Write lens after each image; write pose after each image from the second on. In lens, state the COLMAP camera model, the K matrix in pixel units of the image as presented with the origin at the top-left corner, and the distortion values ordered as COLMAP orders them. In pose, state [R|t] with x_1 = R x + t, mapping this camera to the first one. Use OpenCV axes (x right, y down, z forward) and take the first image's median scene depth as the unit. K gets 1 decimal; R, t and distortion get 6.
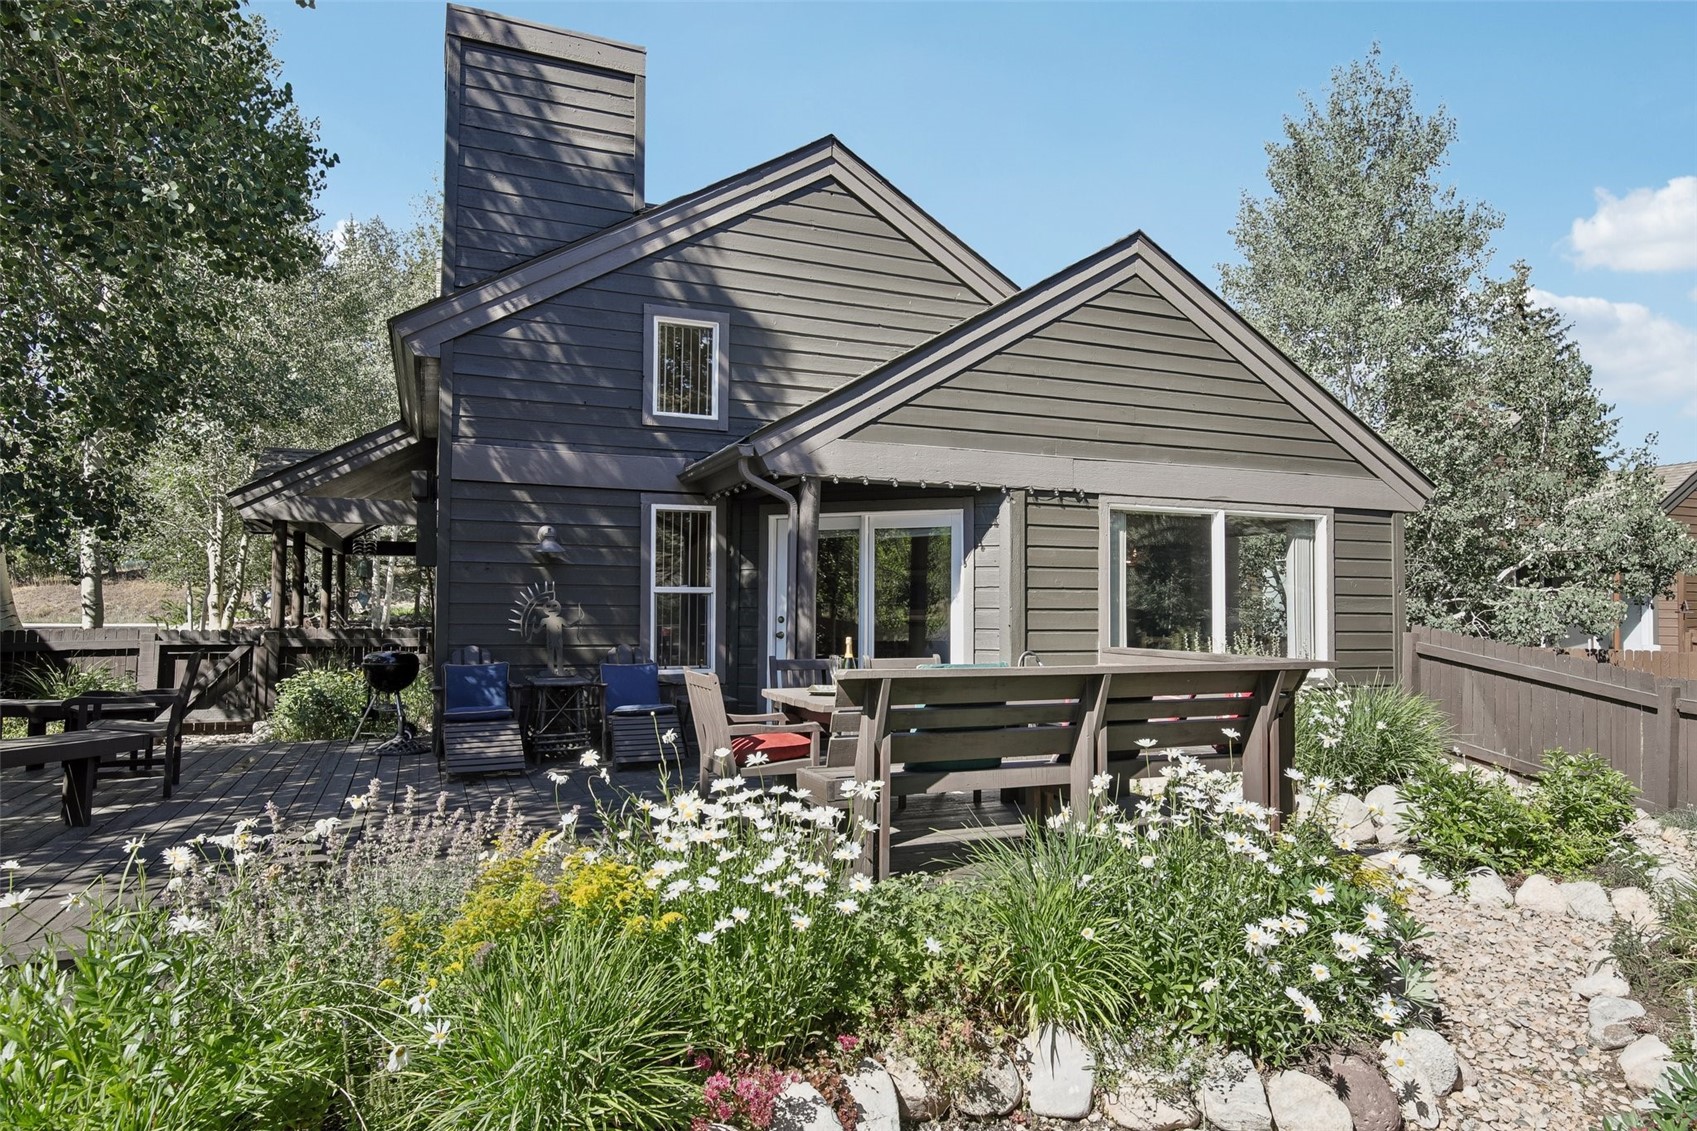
lens RADIAL K [[1017.5, 0, 825.2], [0, 1017.5, 580.4], [0, 0, 1]] dist [0.014483, -0.000869]
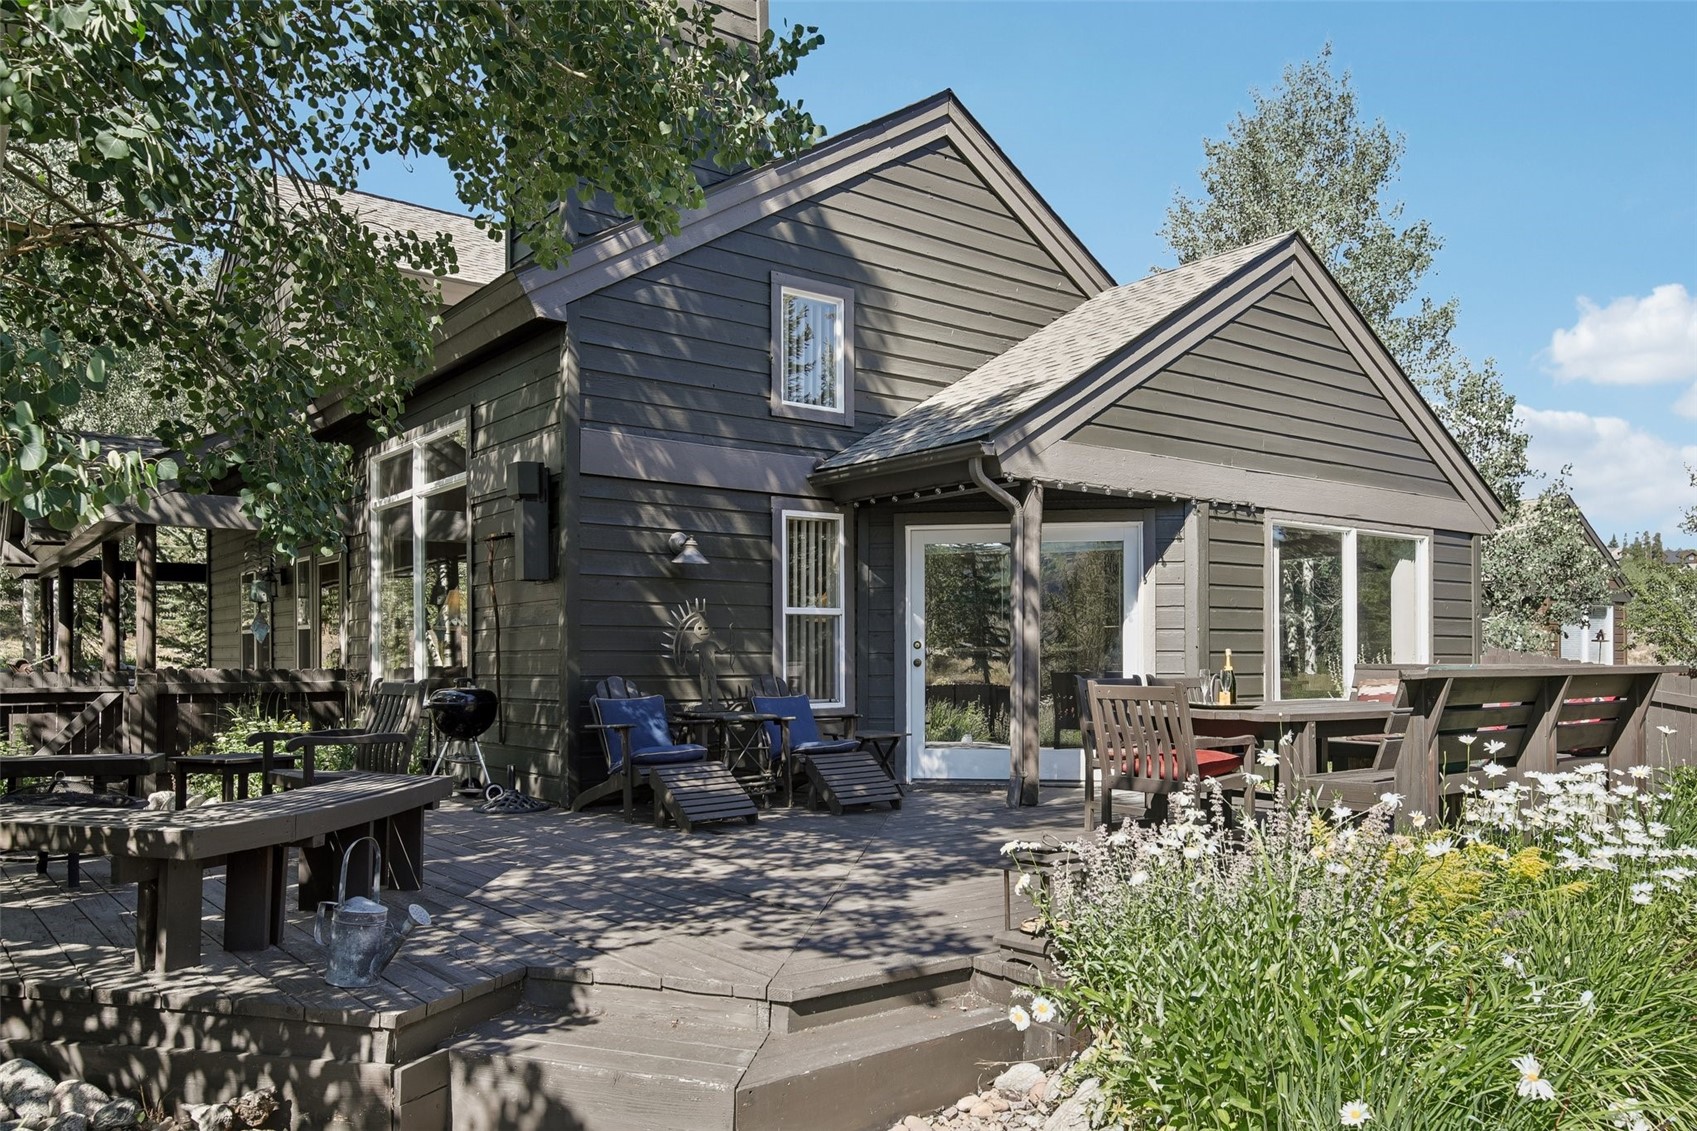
lens RADIAL K [[1238.7, 0, 837.7], [0, 1238.7, 654.2], [0, 0, 1]] dist [0.027331, 0.003794]
pose [[0.963839, -0.008904, 0.266335, -0.396147], [0.002855, 0.999729, 0.023089, 0.021338], [-0.266468, -0.021493, 0.963604, -0.009961]]
